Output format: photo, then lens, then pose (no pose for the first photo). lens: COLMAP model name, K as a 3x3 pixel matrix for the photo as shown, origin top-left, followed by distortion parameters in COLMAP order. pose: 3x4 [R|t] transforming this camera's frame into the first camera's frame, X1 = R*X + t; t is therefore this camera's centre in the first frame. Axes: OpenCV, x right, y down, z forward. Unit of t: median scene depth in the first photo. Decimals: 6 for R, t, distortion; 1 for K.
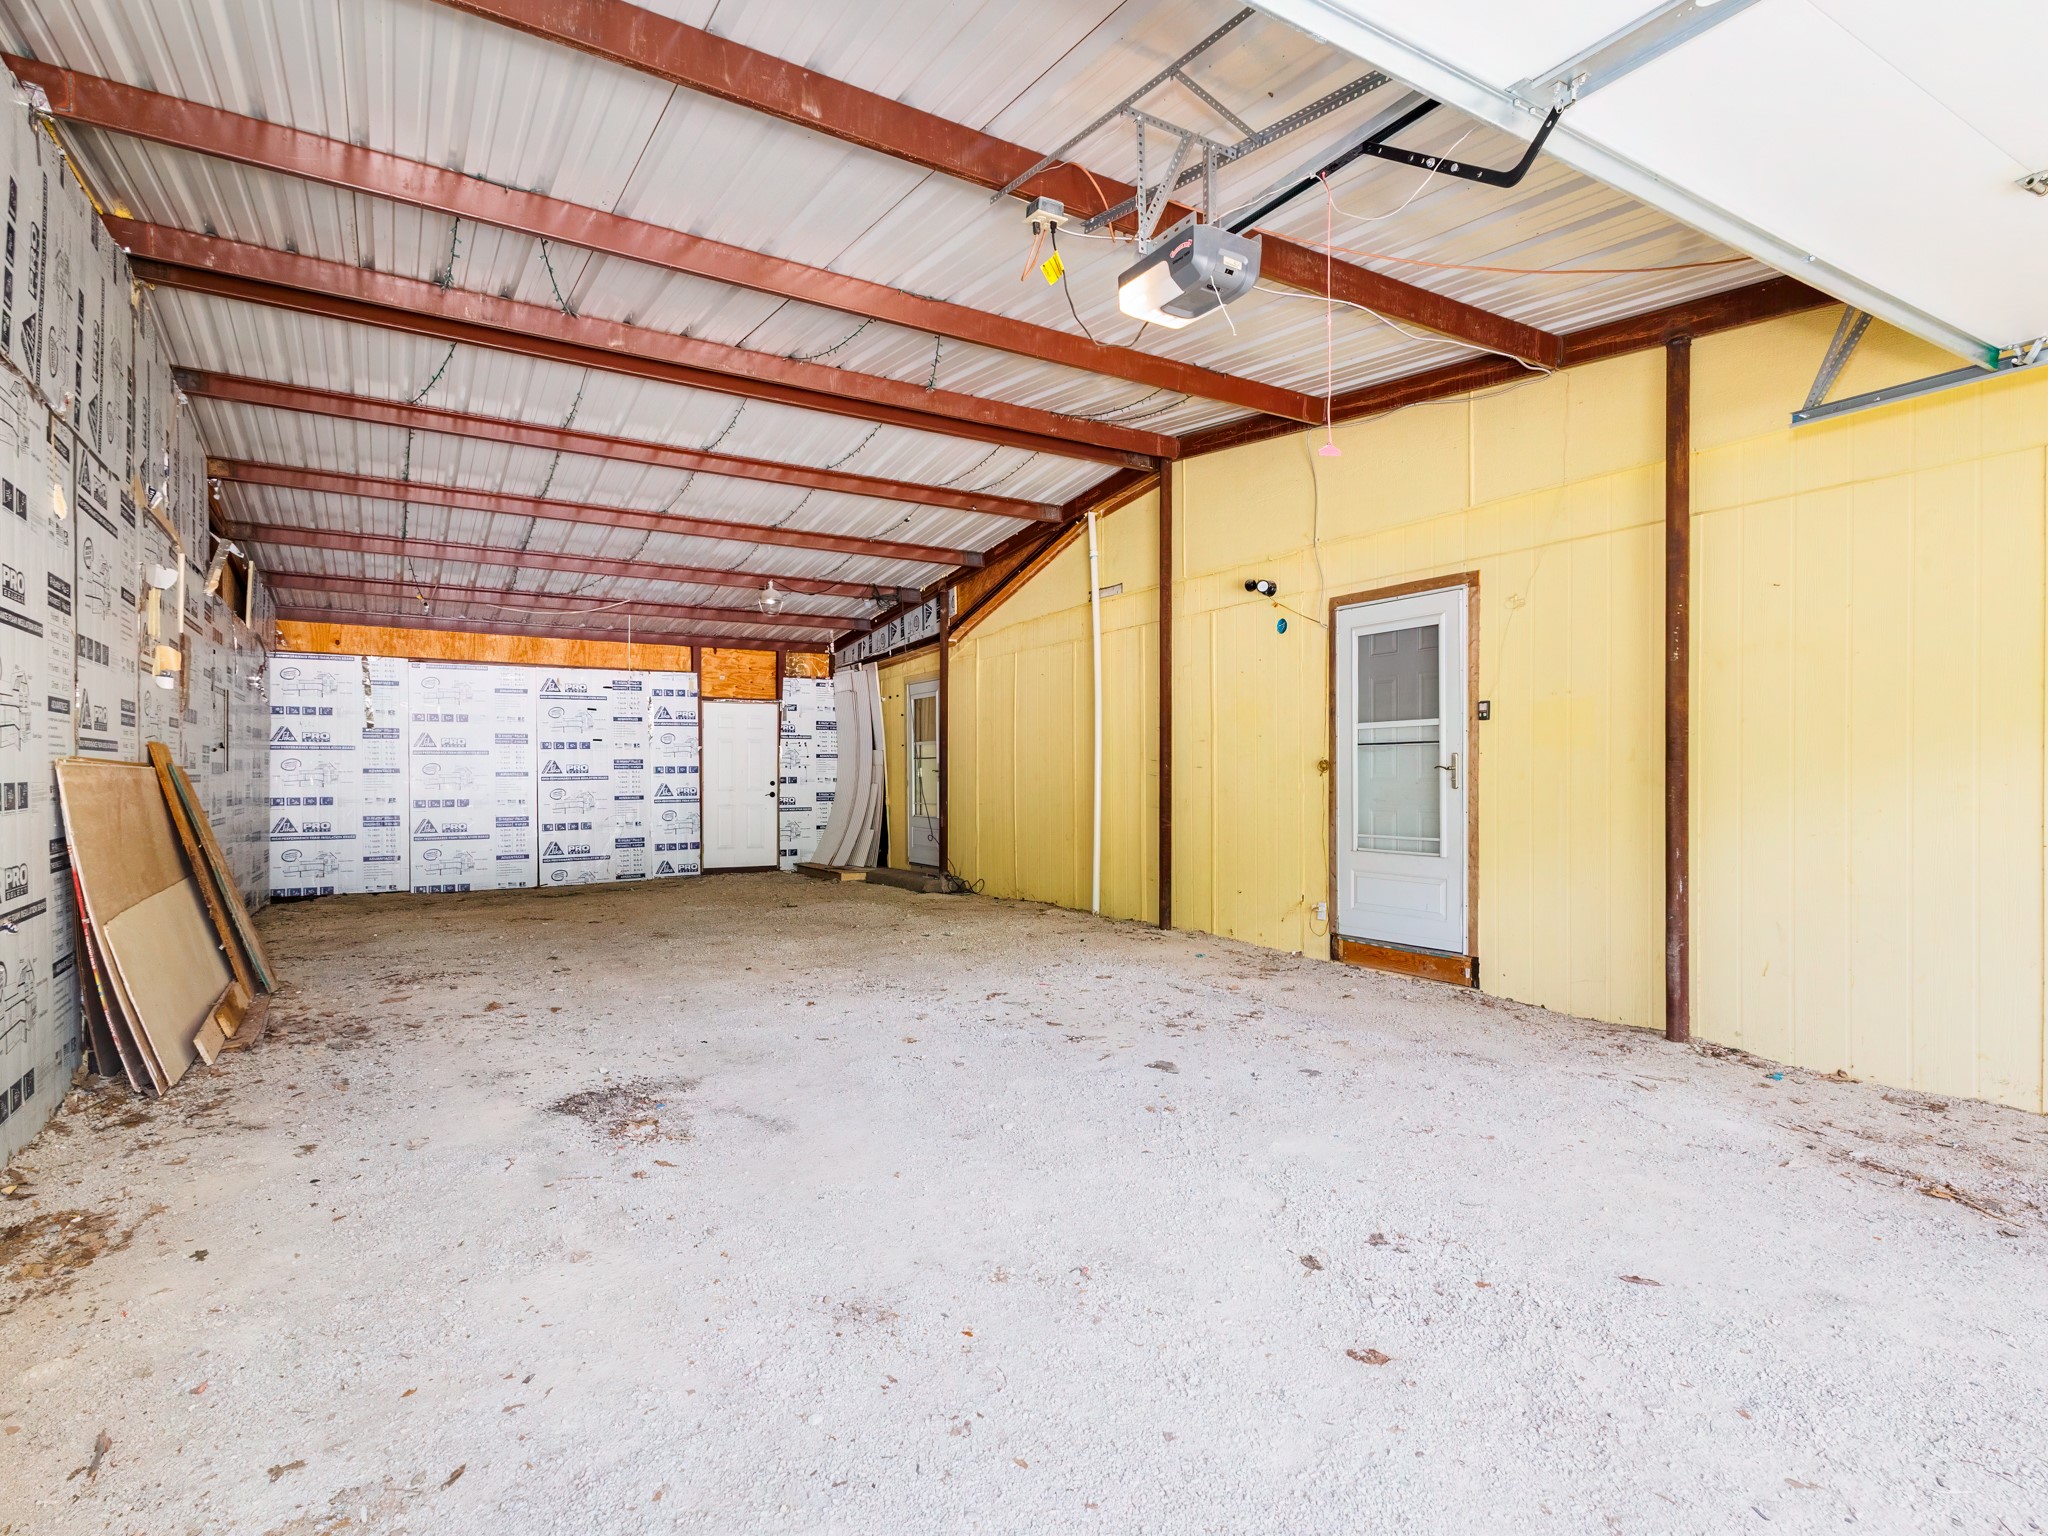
lens RADIAL K [[1052.5, 0, 1019.0], [0, 1052.5, 771.9], [0, 0, 1]] dist [0.030053, 0.001001]
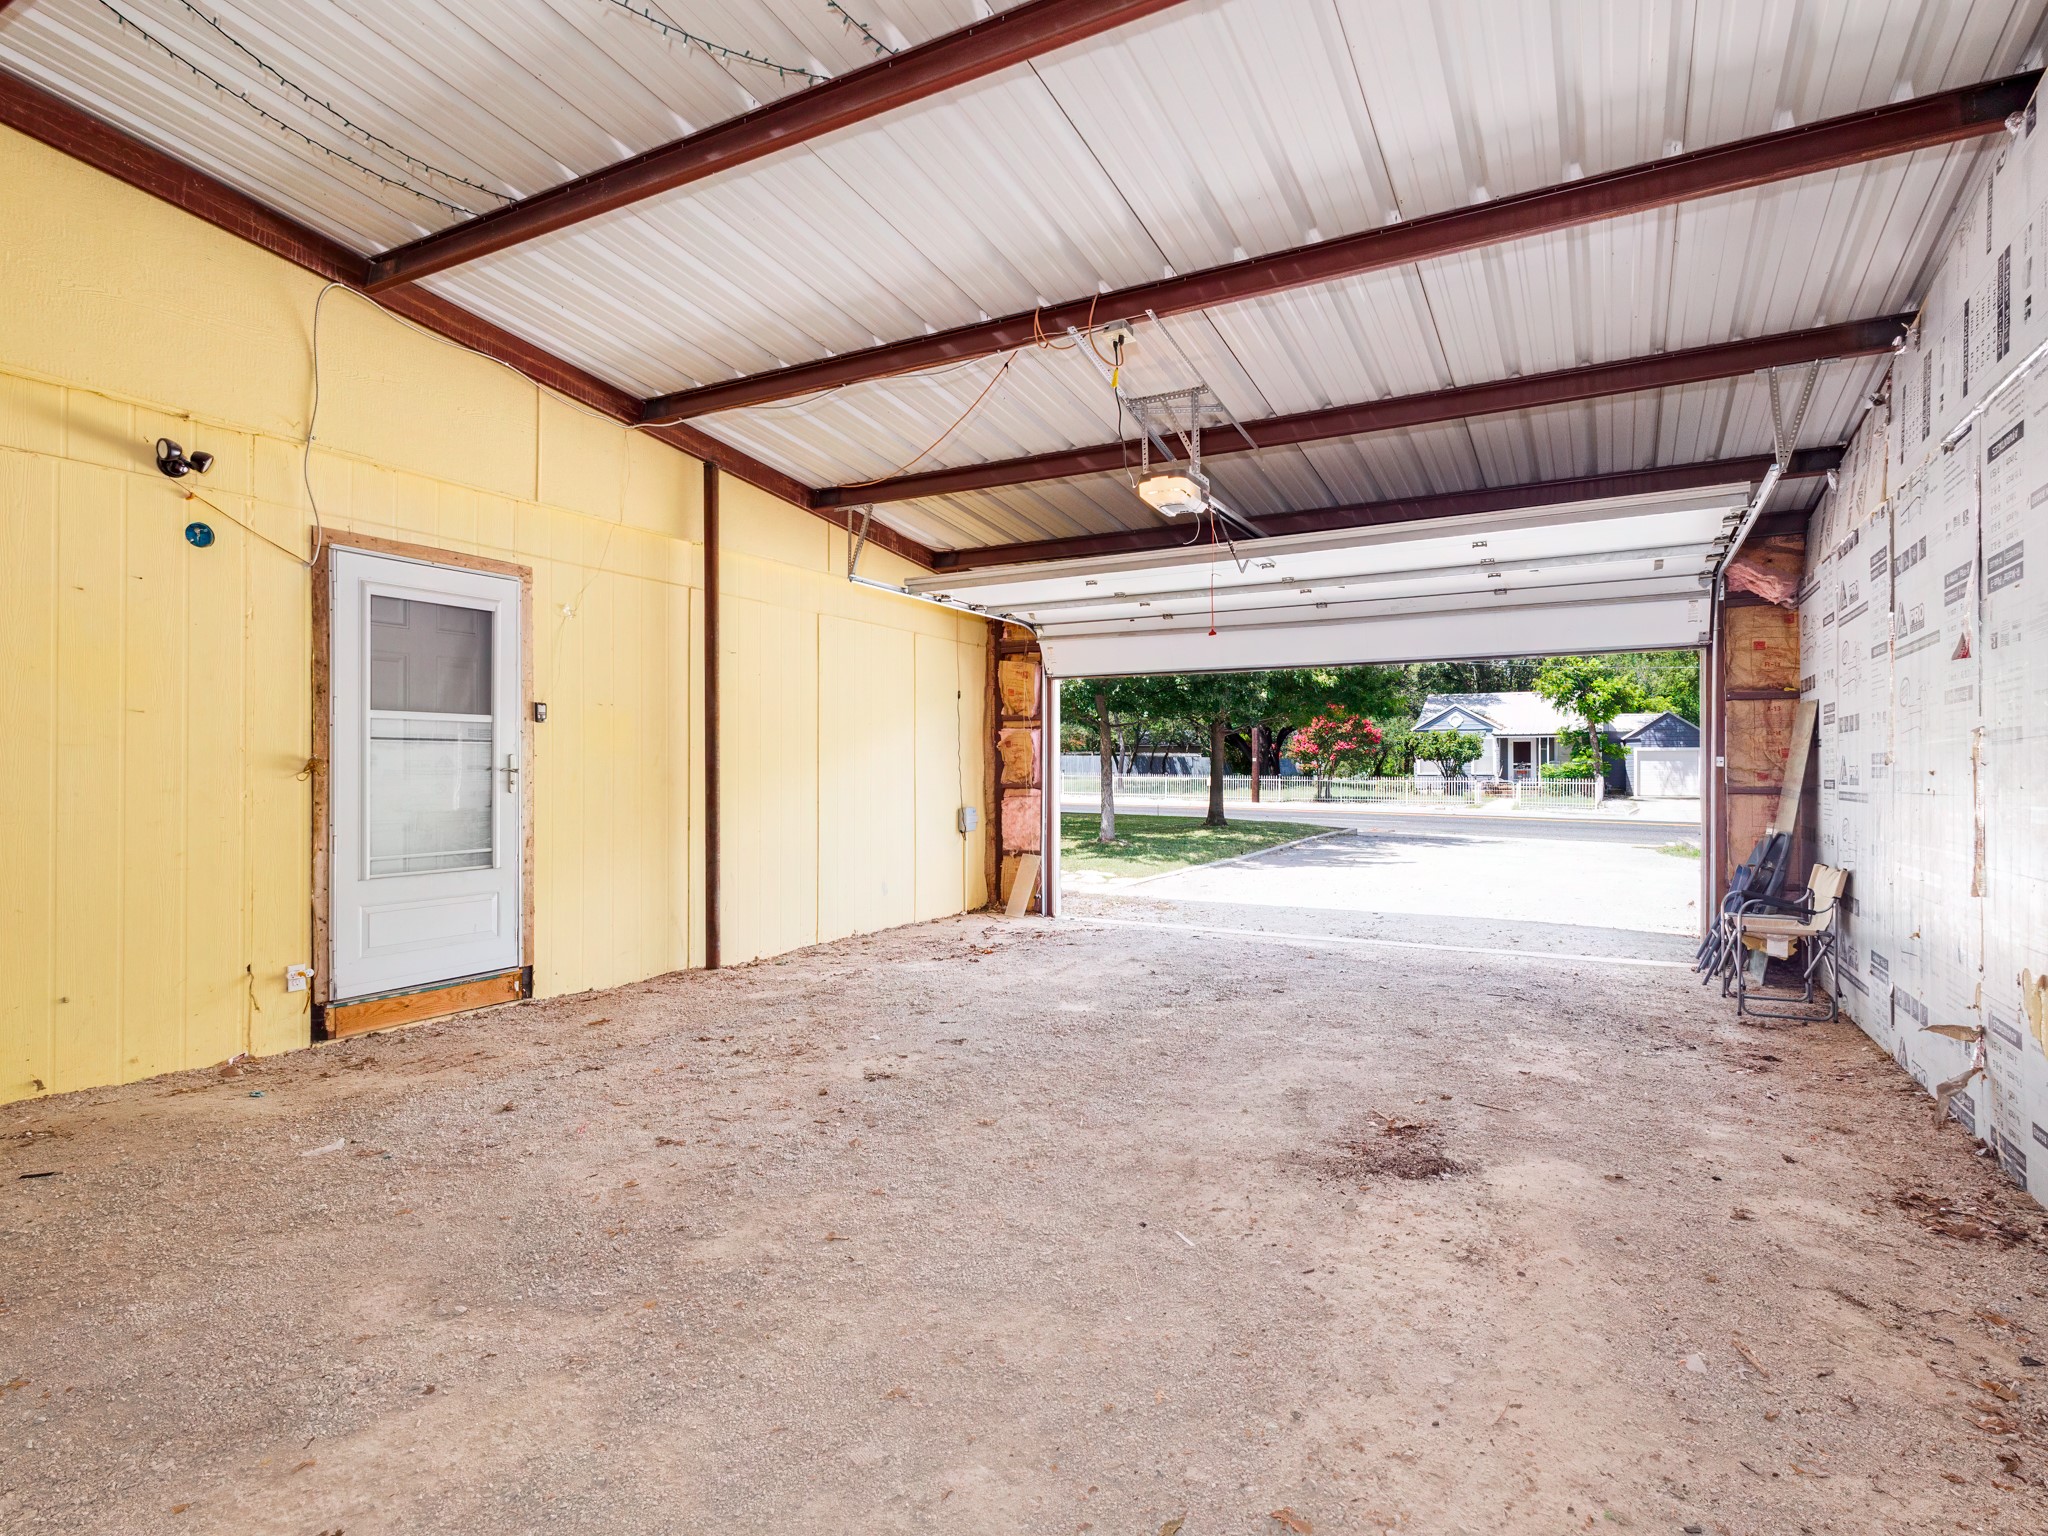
lens RADIAL K [[1052.5, 0, 1019.0], [0, 1052.5, 771.9], [0, 0, 1]] dist [0.030053, 0.001001]
pose [[-0.496147, -0.003236, 0.868233, -0.620548], [-0.004814, 0.999988, 0.000976, -0.005587], [-0.868225, -0.003696, -0.496156, 1.069065]]
